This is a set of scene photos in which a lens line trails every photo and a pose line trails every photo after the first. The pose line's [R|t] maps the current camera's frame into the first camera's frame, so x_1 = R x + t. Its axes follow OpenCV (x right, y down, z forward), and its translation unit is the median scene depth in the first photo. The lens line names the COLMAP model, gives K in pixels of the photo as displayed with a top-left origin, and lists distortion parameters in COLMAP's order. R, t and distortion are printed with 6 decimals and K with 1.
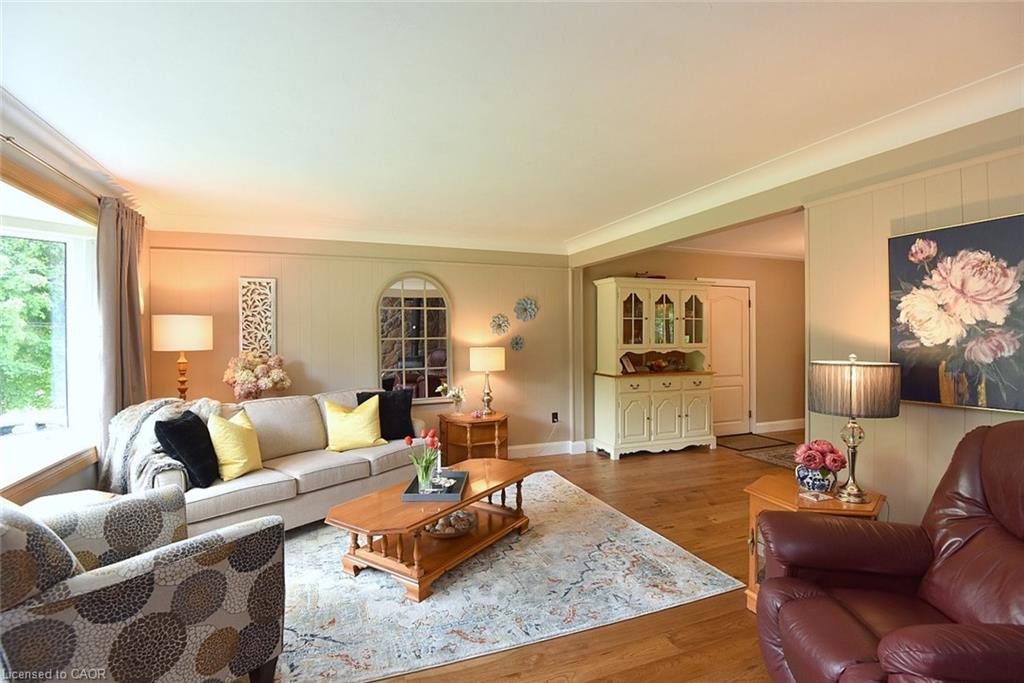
lens RADIAL K [[491.6, 0, 517.7], [0, 491.6, 339.3], [0, 0, 1]] dist [-0.002330, -0.028369]
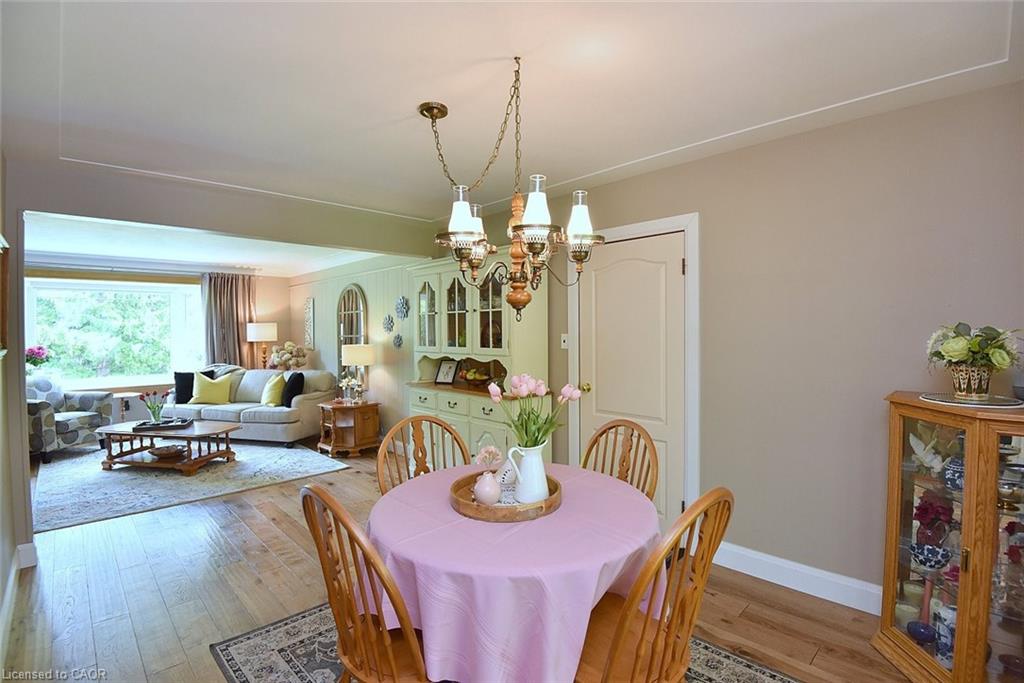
lens RADIAL K [[472.3, 0, 514.7], [0, 472.3, 341.6], [0, 0, 1]] dist [-0.001682, -0.028097]
pose [[0.388311, 0.023096, -0.921239, 0.969114], [-0.004400, 0.999721, 0.023209, -0.015088], [0.921518, -0.004958, 0.388304, 0.824489]]
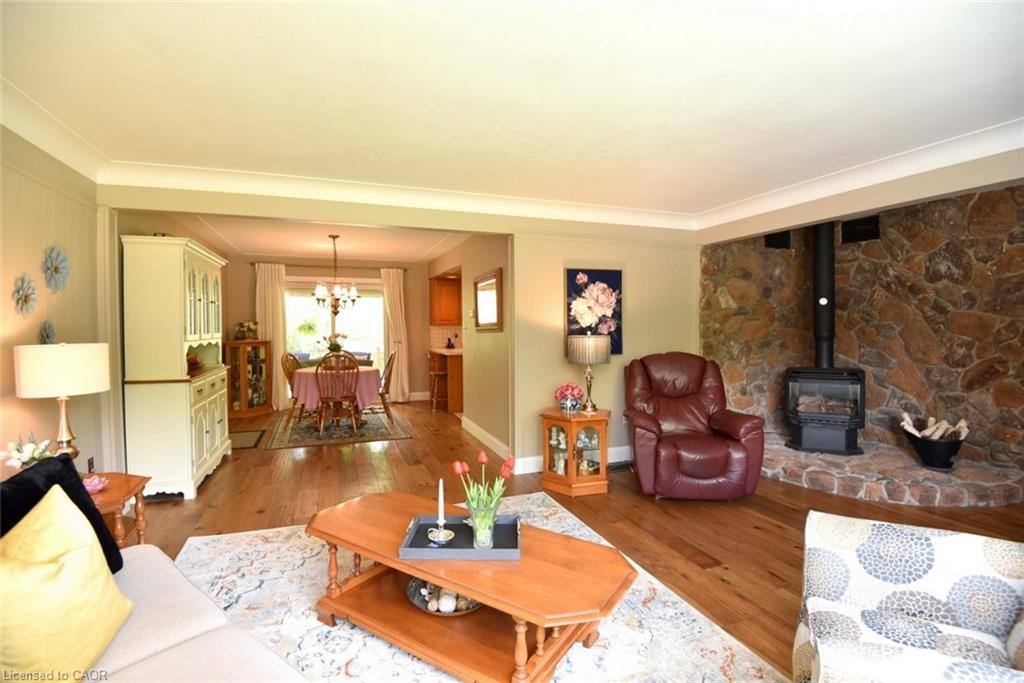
lens RADIAL K [[491.6, 0, 517.7], [0, 491.6, 339.3], [0, 0, 1]] dist [-0.002330, -0.028369]
pose [[0.007313, -0.023776, 0.999691, -0.480508], [0.011386, 0.999654, 0.023692, 0.005439], [-0.999908, 0.011209, 0.007581, 0.511739]]
